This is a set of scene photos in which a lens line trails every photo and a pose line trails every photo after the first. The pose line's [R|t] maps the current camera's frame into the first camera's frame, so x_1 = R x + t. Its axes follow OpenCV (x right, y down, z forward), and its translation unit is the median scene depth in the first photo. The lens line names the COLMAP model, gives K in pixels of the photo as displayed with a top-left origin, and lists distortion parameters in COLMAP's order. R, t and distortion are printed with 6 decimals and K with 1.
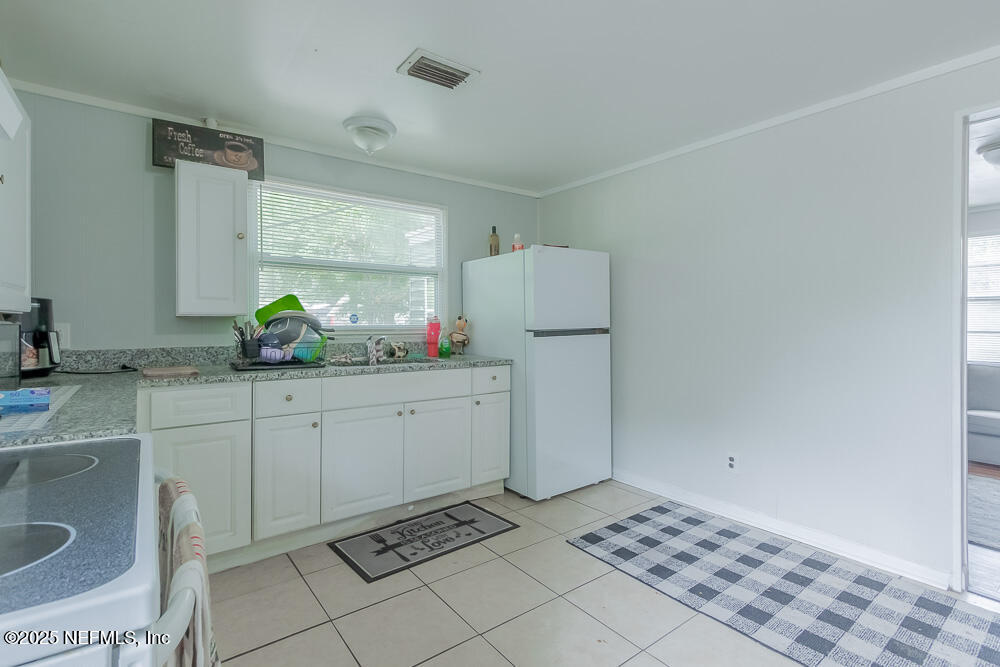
lens RADIAL K [[472.8, 0, 496.9], [0, 472.8, 323.6], [0, 0, 1]] dist [0.013511, 0.000044]
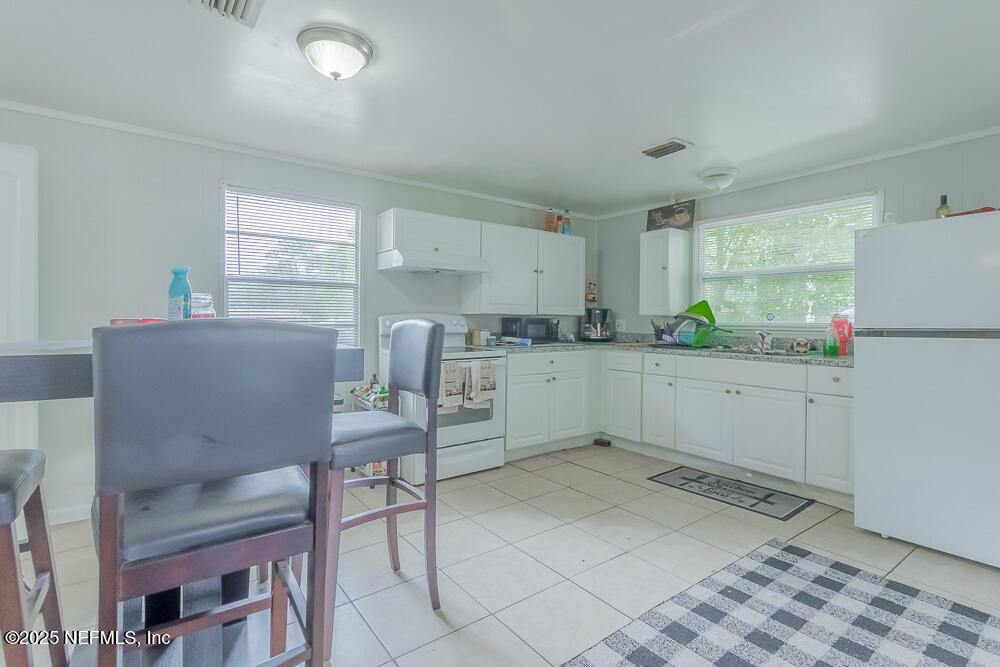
lens RADIAL K [[472.8, 0, 496.9], [0, 472.8, 323.6], [0, 0, 1]] dist [0.013511, 0.000044]
pose [[-0.009352, 0.008366, -0.999921, 1.096264], [-0.007161, 0.999939, 0.008433, 0.002745], [0.999931, 0.007239, -0.009292, 0.402924]]
